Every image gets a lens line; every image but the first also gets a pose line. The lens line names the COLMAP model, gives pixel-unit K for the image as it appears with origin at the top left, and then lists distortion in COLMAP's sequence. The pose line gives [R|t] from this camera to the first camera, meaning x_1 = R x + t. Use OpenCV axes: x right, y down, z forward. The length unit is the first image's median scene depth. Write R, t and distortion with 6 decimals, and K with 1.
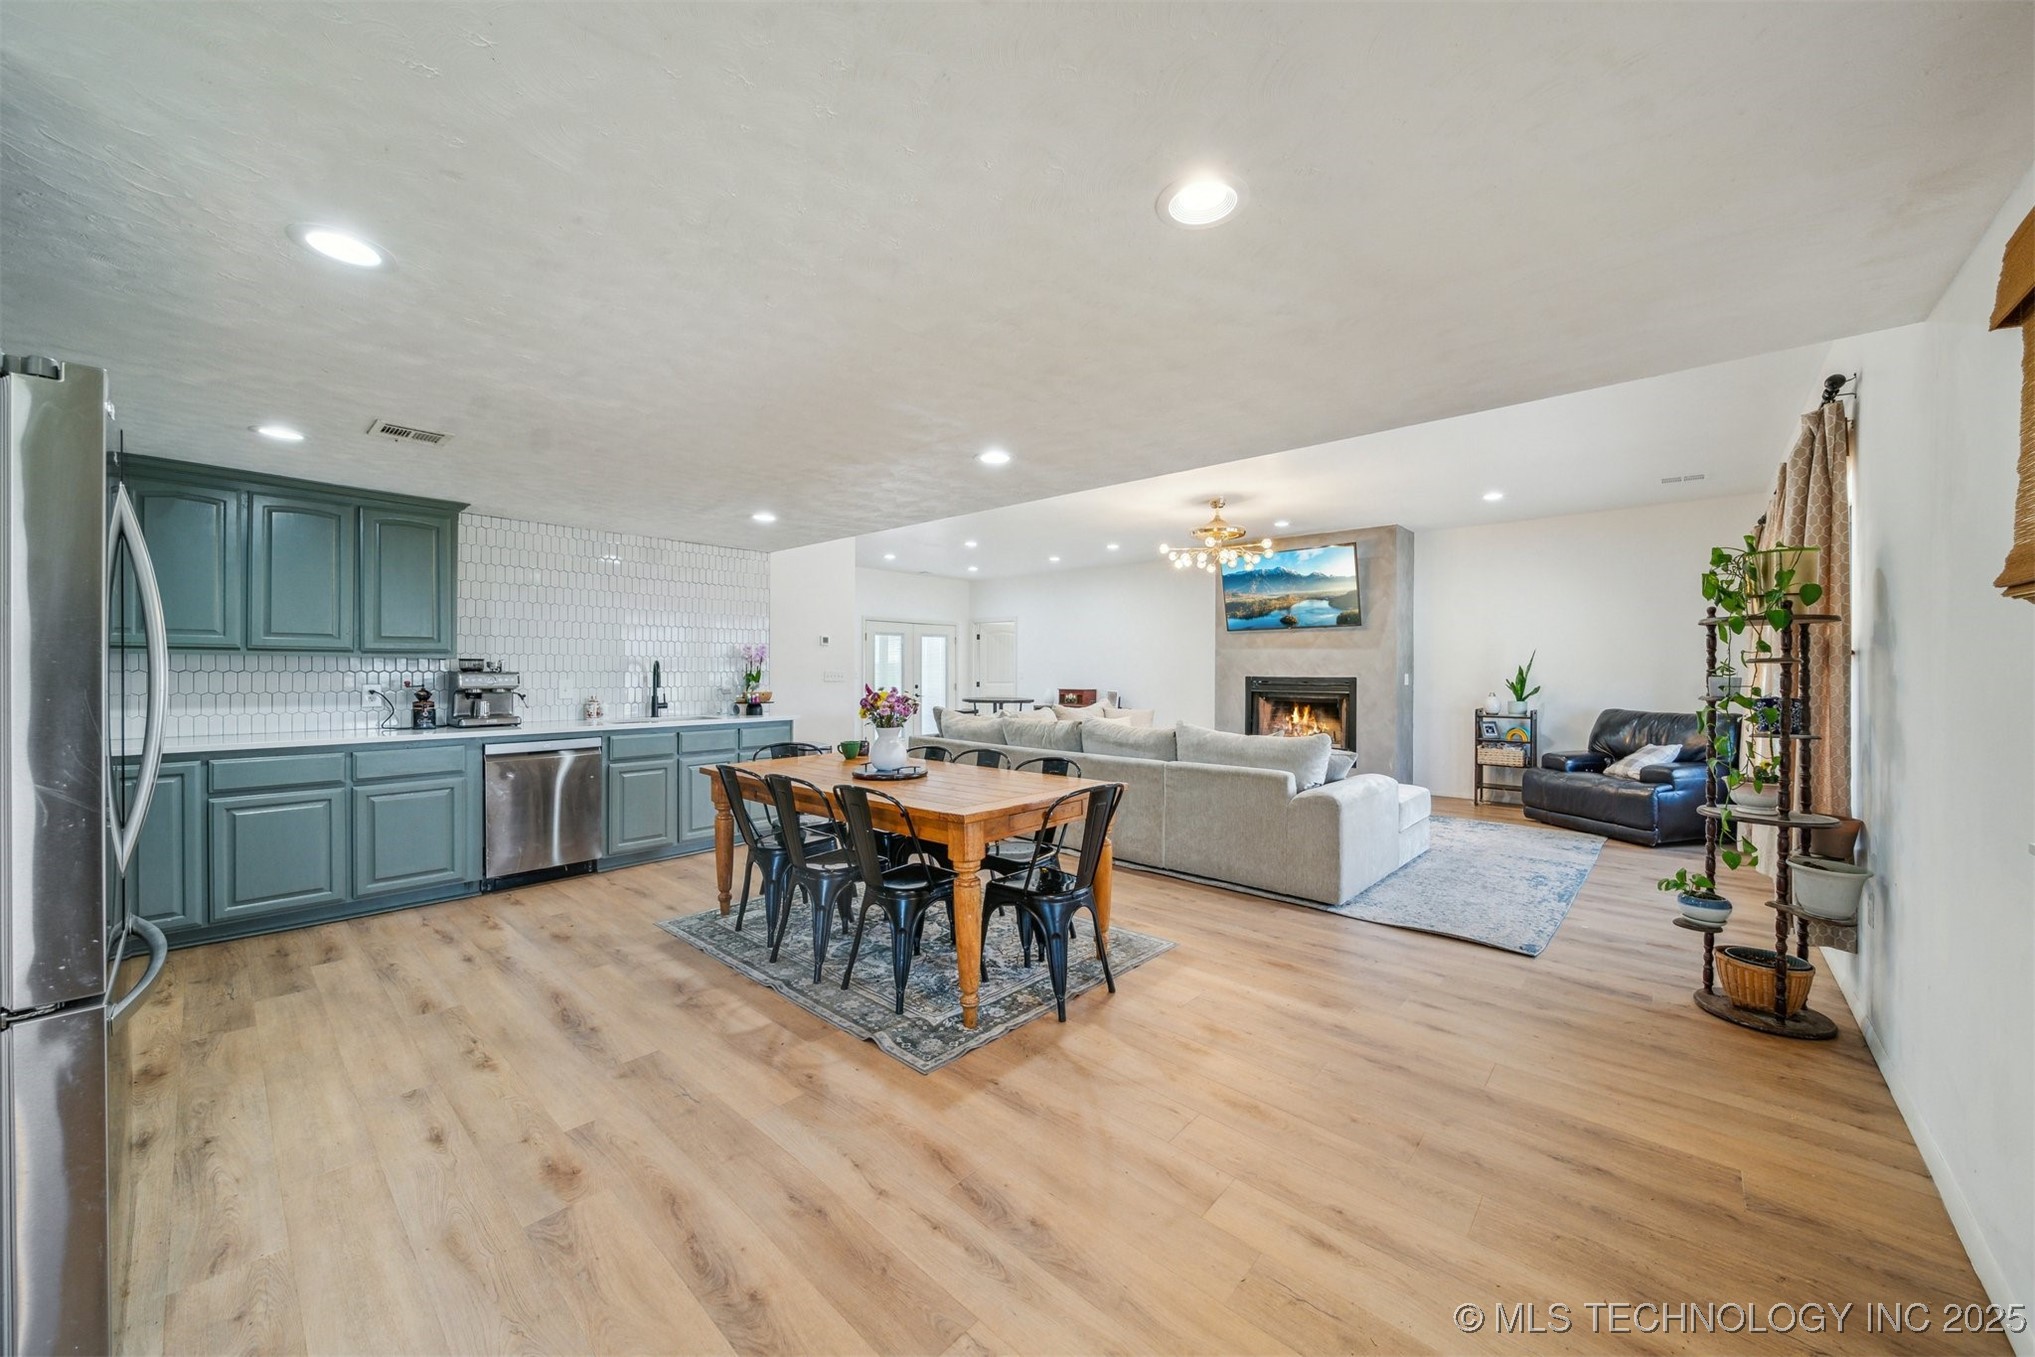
lens RADIAL K [[743.1, 0, 1010.2], [0, 743.1, 678.5], [0, 0, 1]] dist [-0.000180, -0.000266]
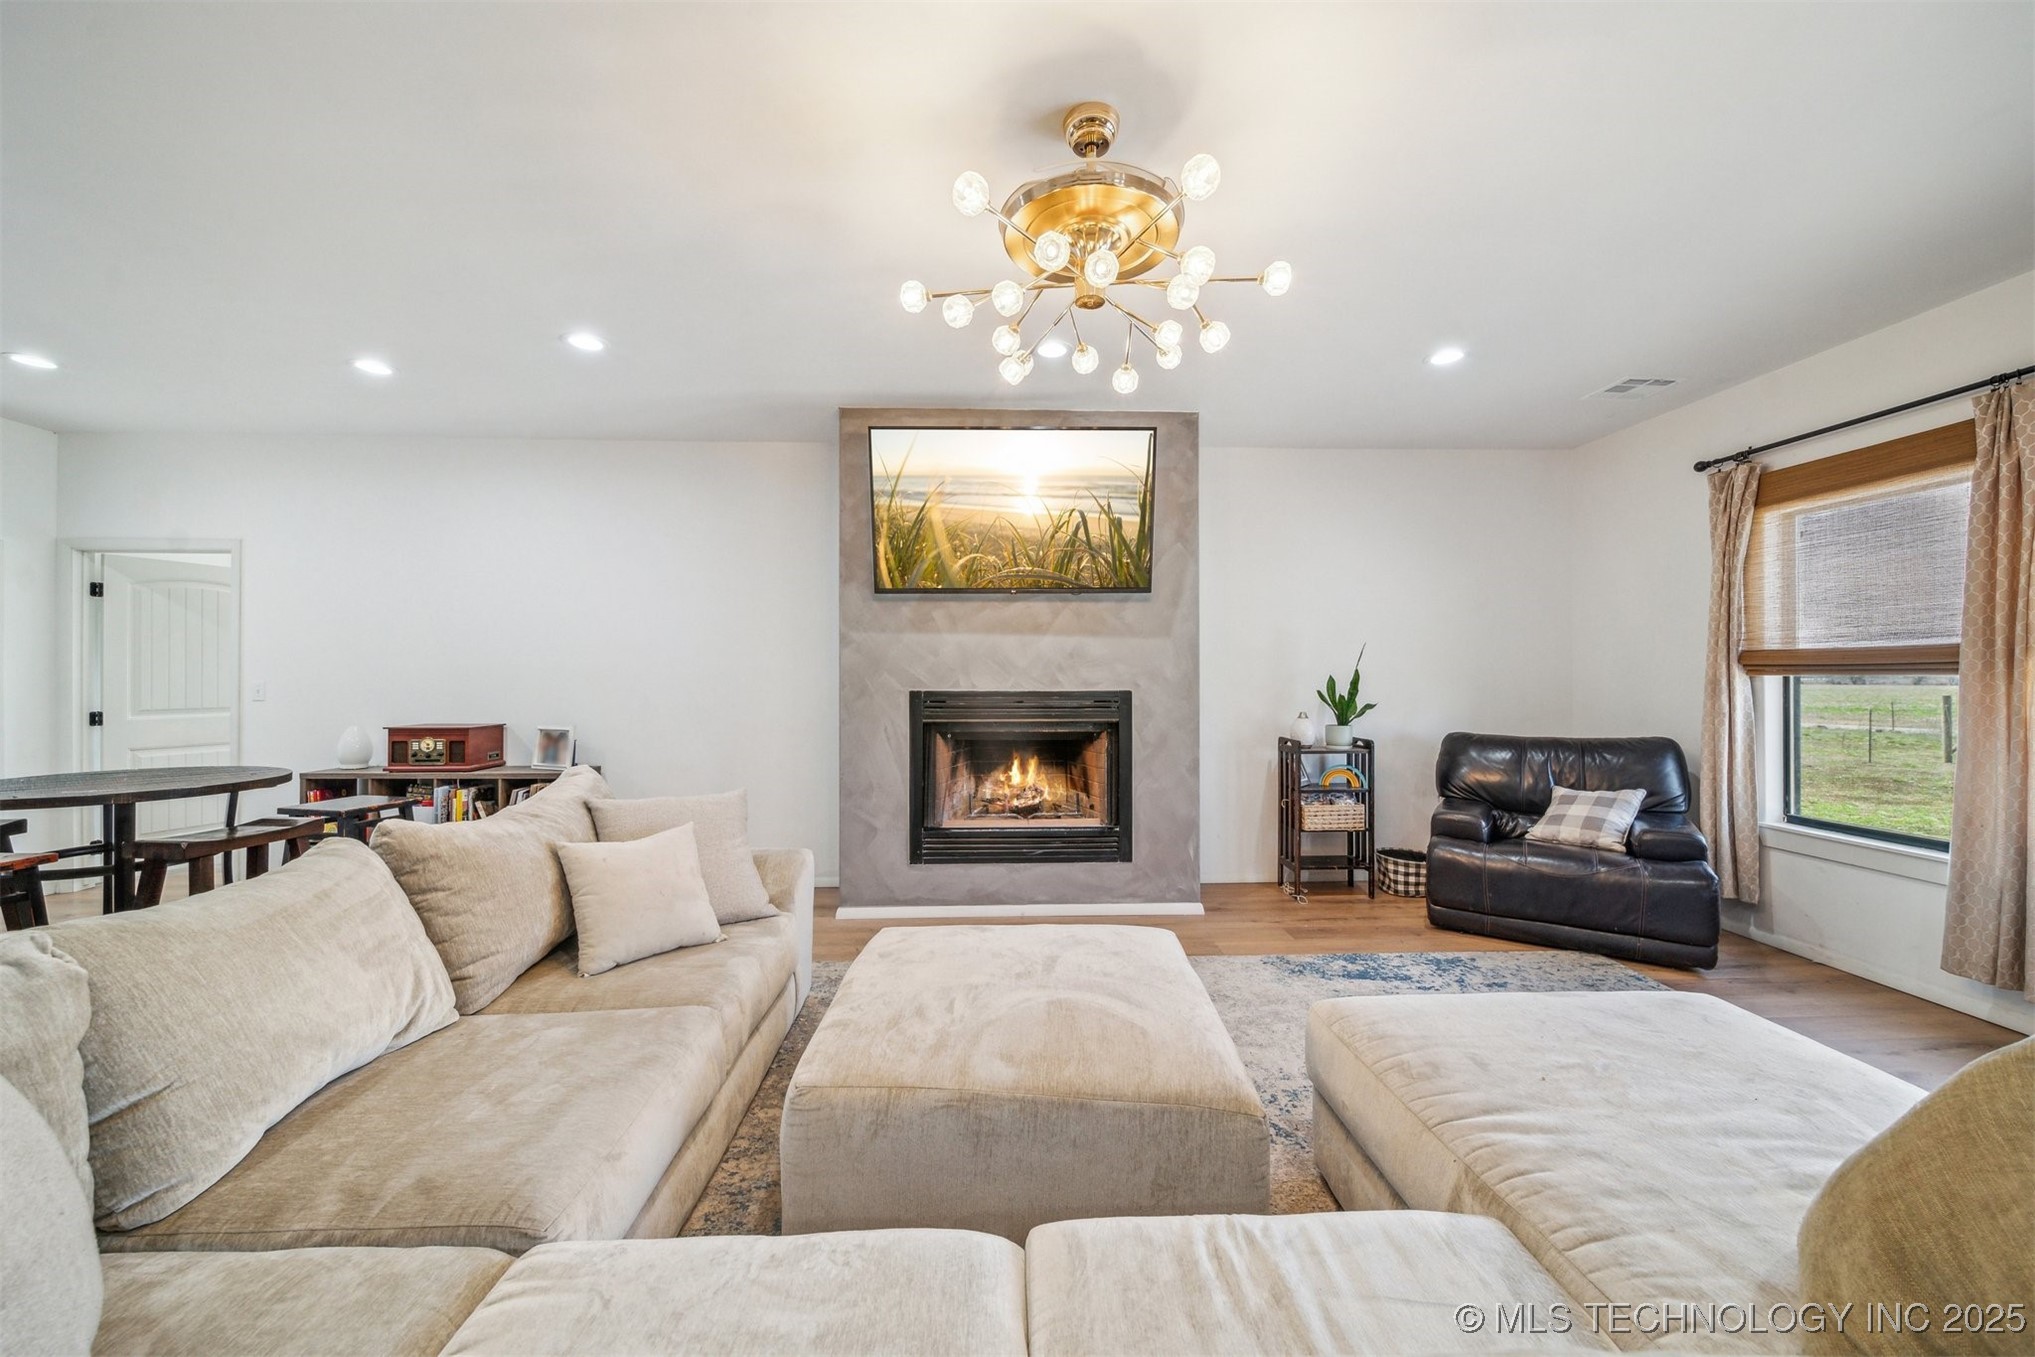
lens RADIAL K [[743.1, 0, 1009.6], [0, 743.1, 677.7], [0, 0, 1]] dist [-0.000180, -0.000266]
pose [[0.710418, -0.004345, 0.703766, 0.029980], [0.011020, 0.999927, -0.004951, -0.008515], [-0.703693, 0.011273, 0.710414, 0.640030]]
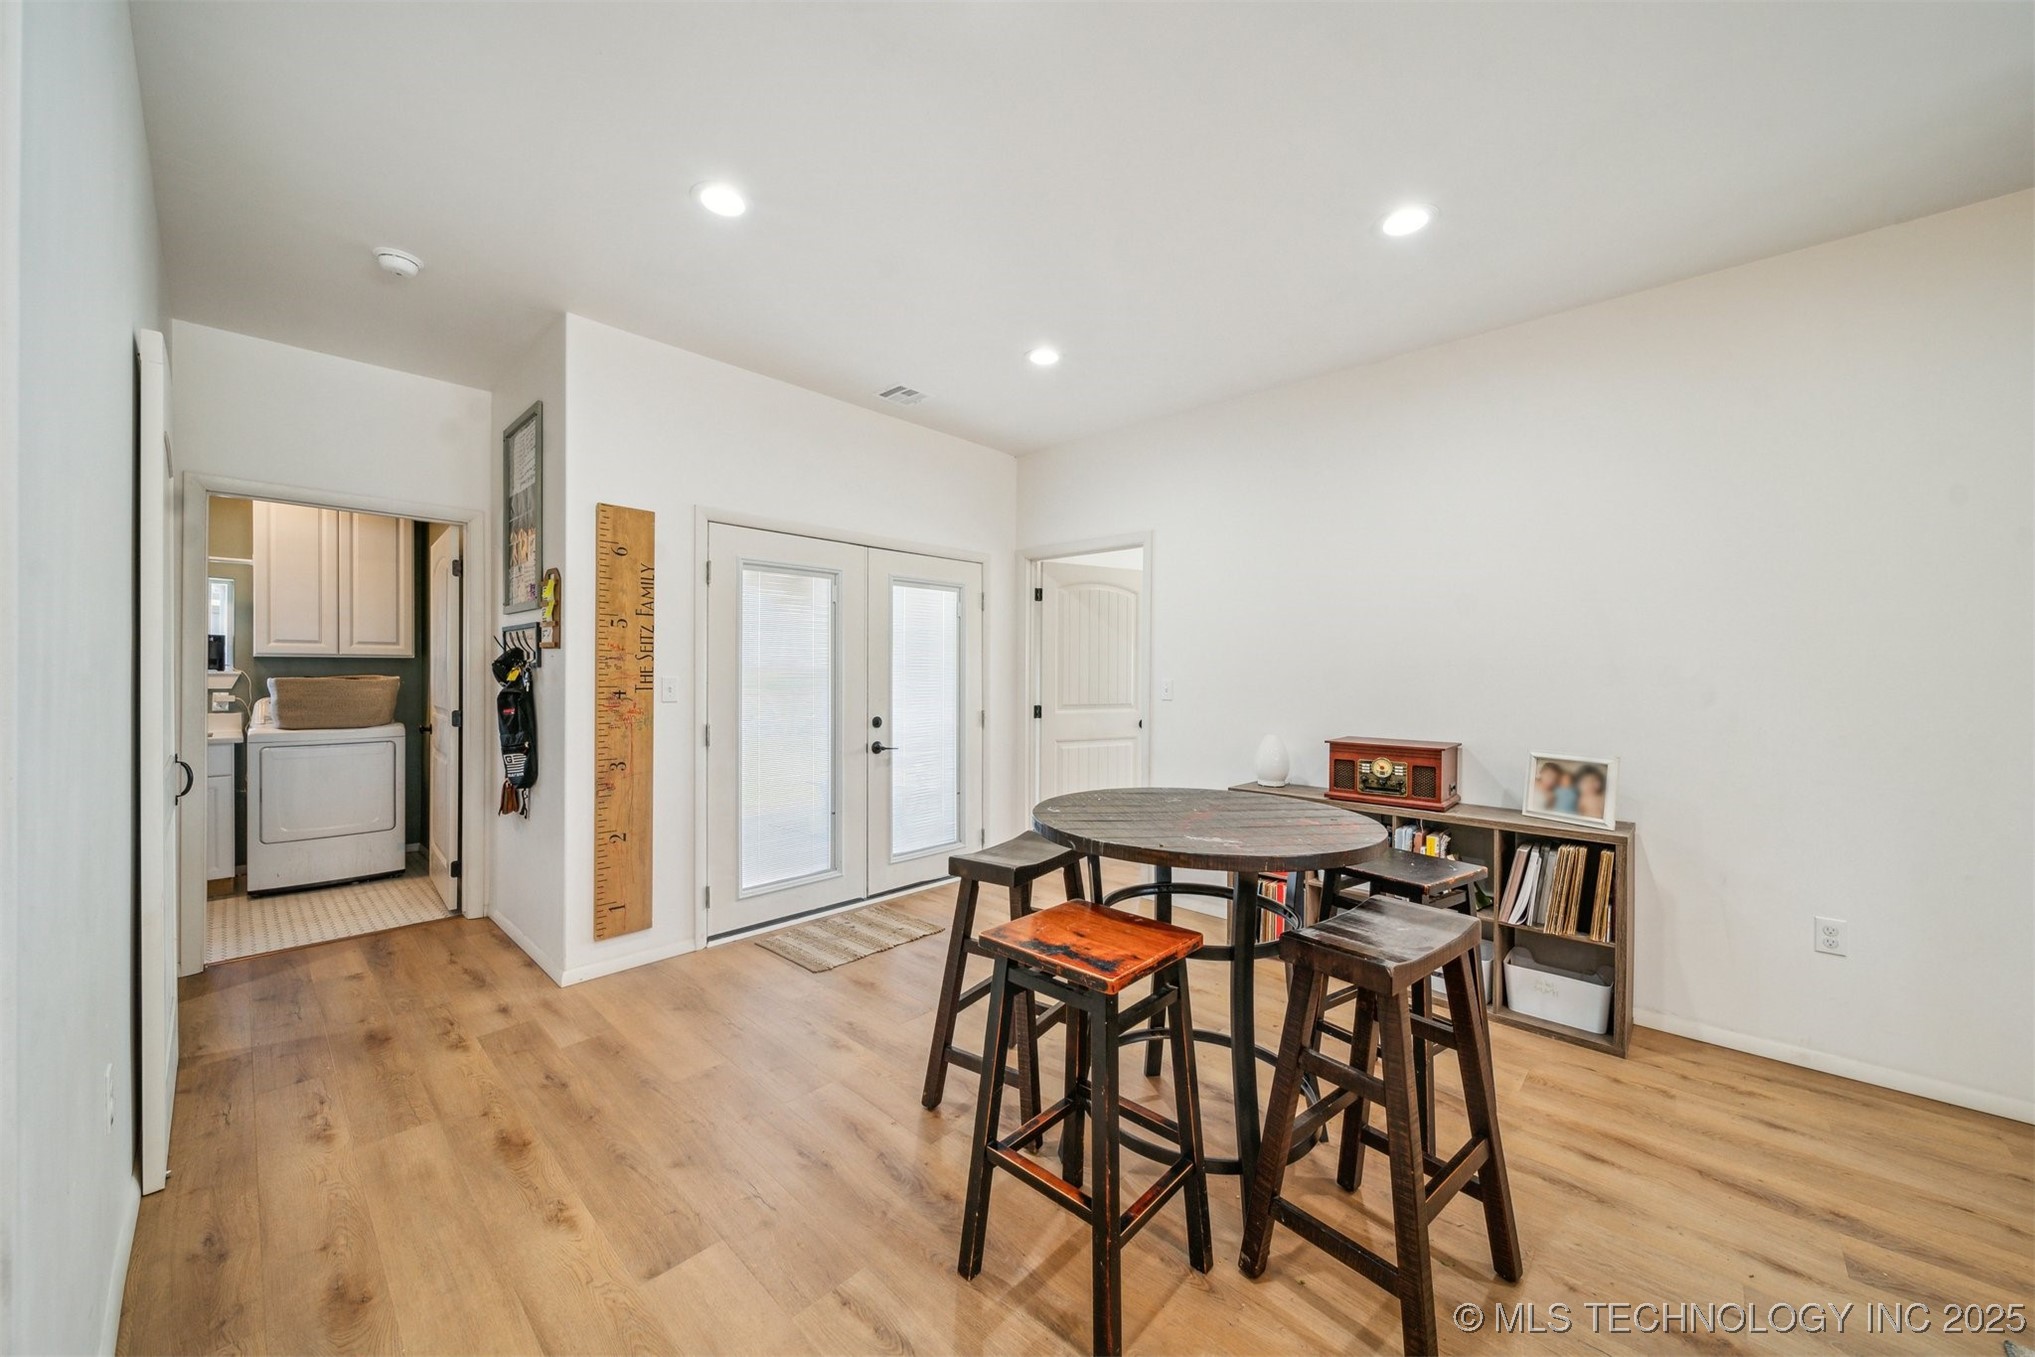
lens RADIAL K [[743.1, 0, 1016.9], [0, 743.1, 675.1], [0, 0, 1]] dist [-0.000180, -0.000266]
pose [[0.999889, 0.000978, -0.014893, -0.074282], [-0.001117, 0.999956, -0.009334, -0.012526], [0.014883, 0.009350, 0.999846, 0.907080]]
